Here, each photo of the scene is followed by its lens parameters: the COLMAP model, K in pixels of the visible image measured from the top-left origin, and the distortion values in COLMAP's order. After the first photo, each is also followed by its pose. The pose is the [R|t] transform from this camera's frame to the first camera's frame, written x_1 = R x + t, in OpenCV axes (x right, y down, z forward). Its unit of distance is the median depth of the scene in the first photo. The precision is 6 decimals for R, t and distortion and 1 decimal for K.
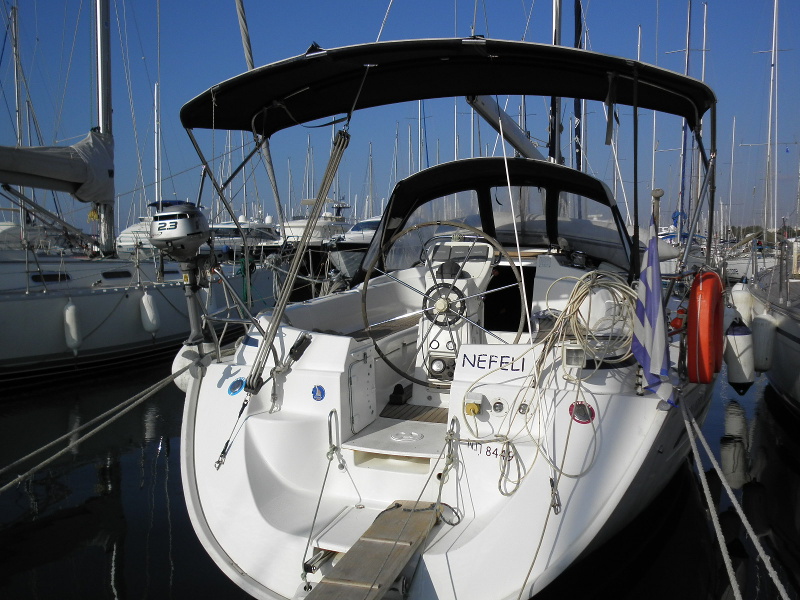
lens RADIAL K [[750.1, 0, 400.0], [0, 750.1, 300.0], [0, 0, 1]] dist [-0.046616, -0.000116]
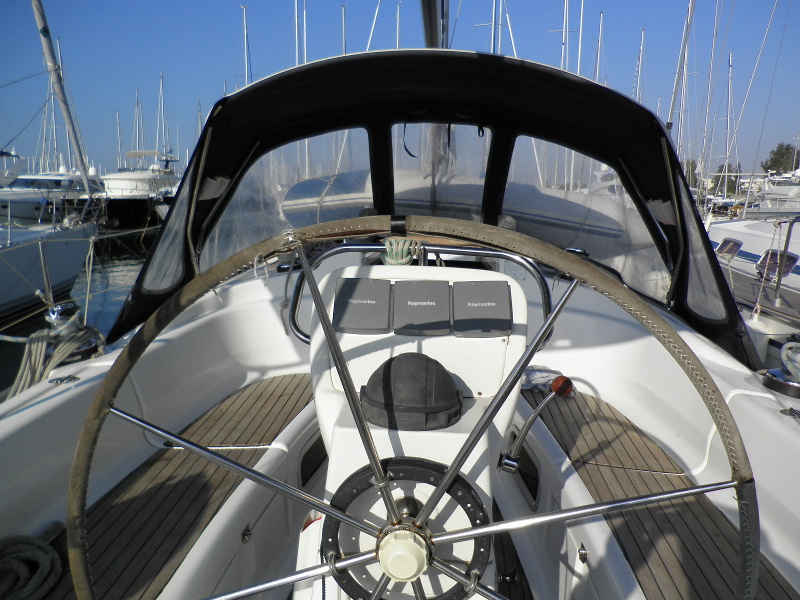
lens RADIAL K [[646.6, 0, 400.2], [0, 646.6, 314.8], [0, 0, 1]] dist [-0.006906, -0.000972]
pose [[0.967978, -0.034008, 0.248720, 0.002661], [0.007445, 0.994235, 0.106968, -0.061462], [-0.250924, -0.101691, 0.962651, 0.523021]]
